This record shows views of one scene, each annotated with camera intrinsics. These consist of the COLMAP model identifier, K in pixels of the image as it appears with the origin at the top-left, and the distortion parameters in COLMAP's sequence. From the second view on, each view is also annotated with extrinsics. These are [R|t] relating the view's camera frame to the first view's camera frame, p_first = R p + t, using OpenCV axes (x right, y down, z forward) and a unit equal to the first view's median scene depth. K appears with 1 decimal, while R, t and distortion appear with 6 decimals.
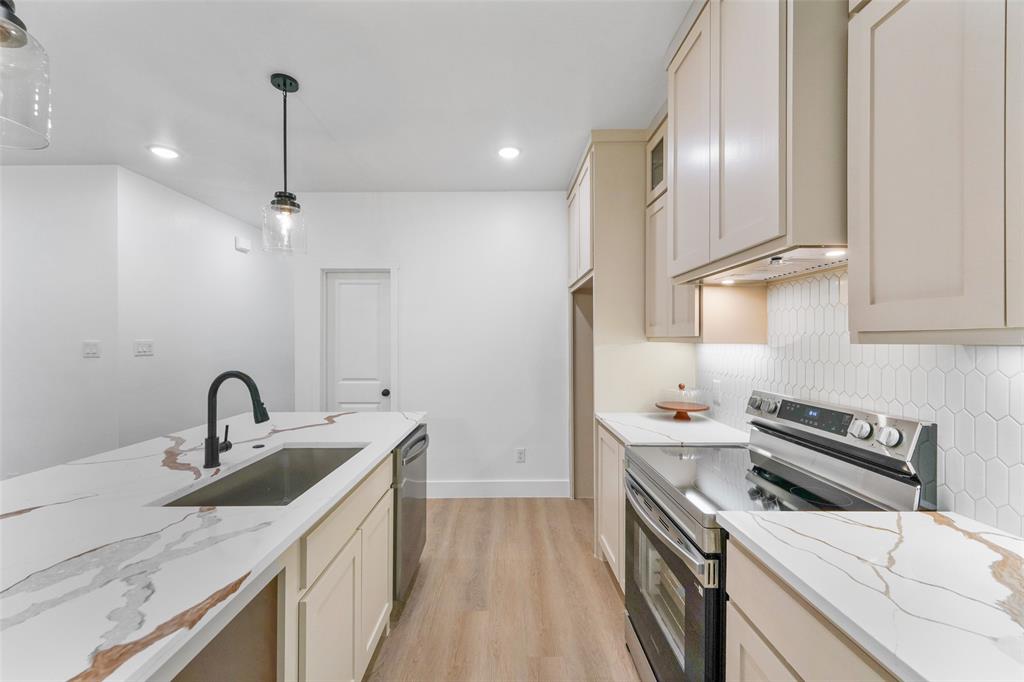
lens RADIAL K [[408.3, 0, 508.7], [0, 408.3, 342.4], [0, 0, 1]] dist [0.010996, -0.003044]
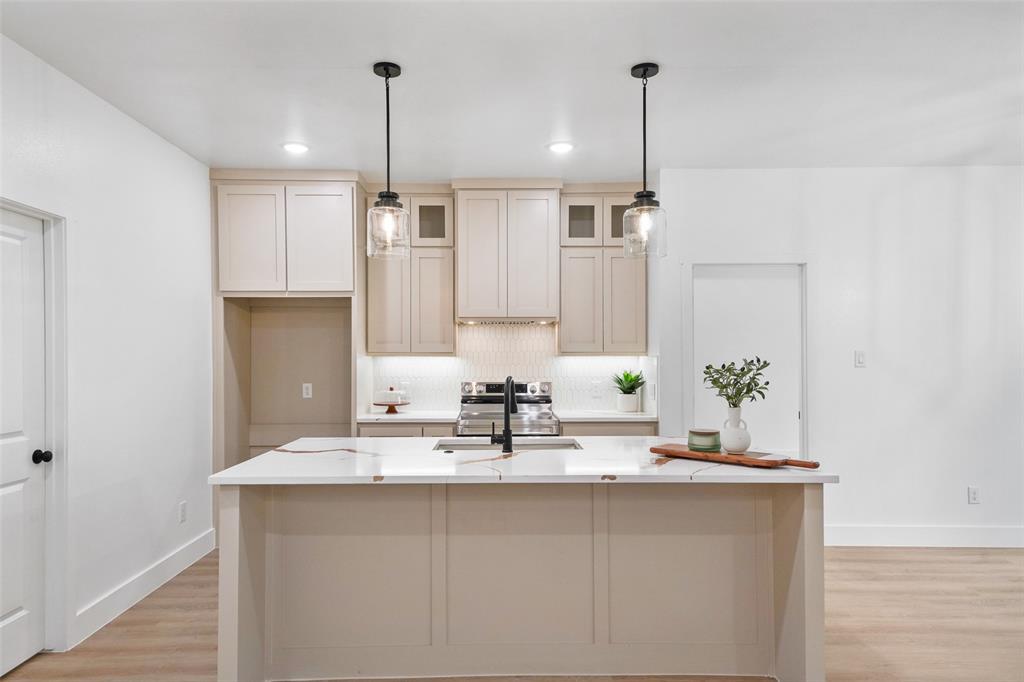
lens RADIAL K [[653.4, 0, 508.7], [0, 653.4, 355.3], [0, 0, 1]] dist [0.049327, -0.003076]
pose [[-0.025676, 0.000206, 0.999670, -1.893807], [0.004057, 0.999992, -0.000102, 0.000199], [-0.999662, 0.004053, -0.025677, 0.719036]]
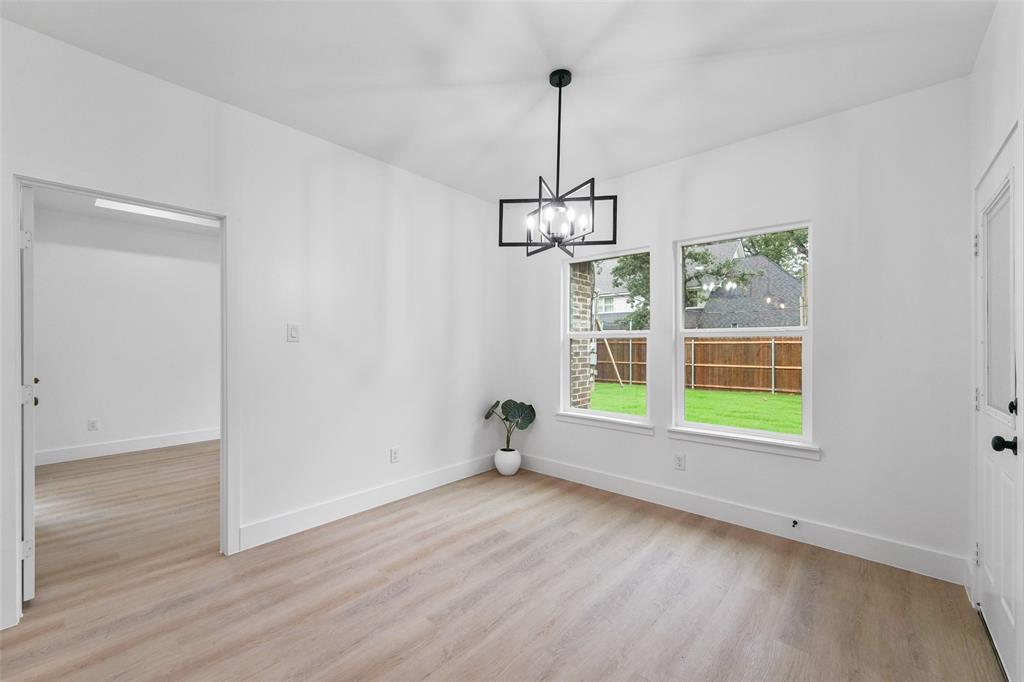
lens RADIAL K [[408.3, 0, 501.1], [0, 408.3, 345.6], [0, 0, 1]] dist [0.010996, -0.003044]
pose [[-0.745980, 0.000258, 0.665969, -1.069400], [0.001869, 0.999997, 0.001706, 0.052803], [-0.665966, 0.002517, -0.745978, 0.029562]]
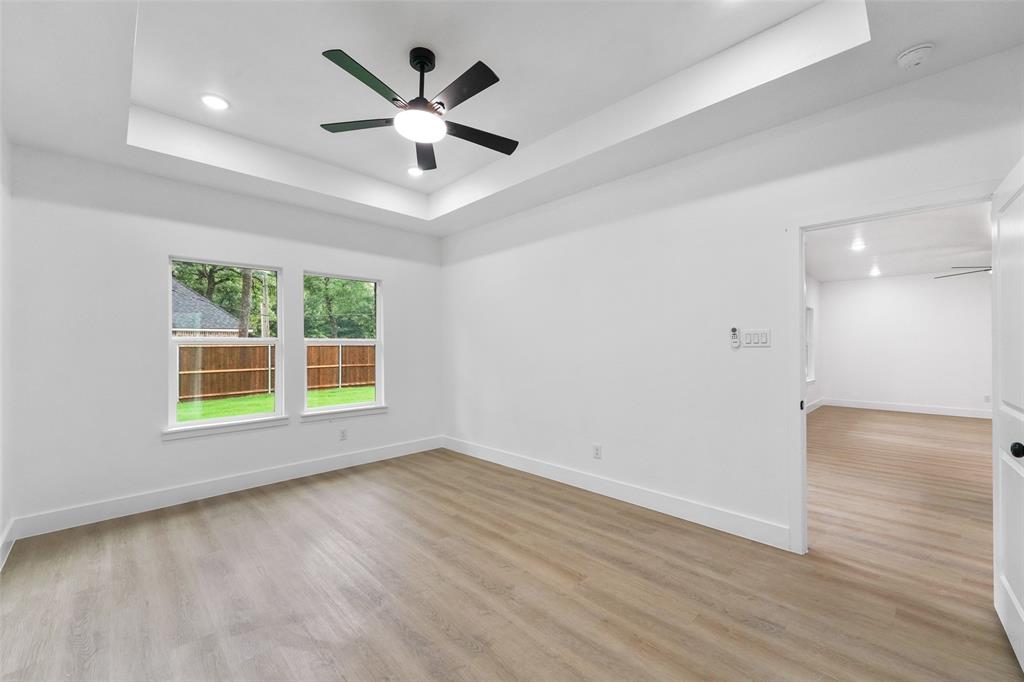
lens RADIAL K [[408.3, 0, 504.9], [0, 408.3, 338.4], [0, 0, 1]] dist [0.010996, -0.003044]
pose [[-0.714476, -0.006092, -0.699633, 1.710076], [0.005467, 0.999883, -0.014290, 0.027977], [0.699638, -0.014035, -0.714359, -0.058141]]
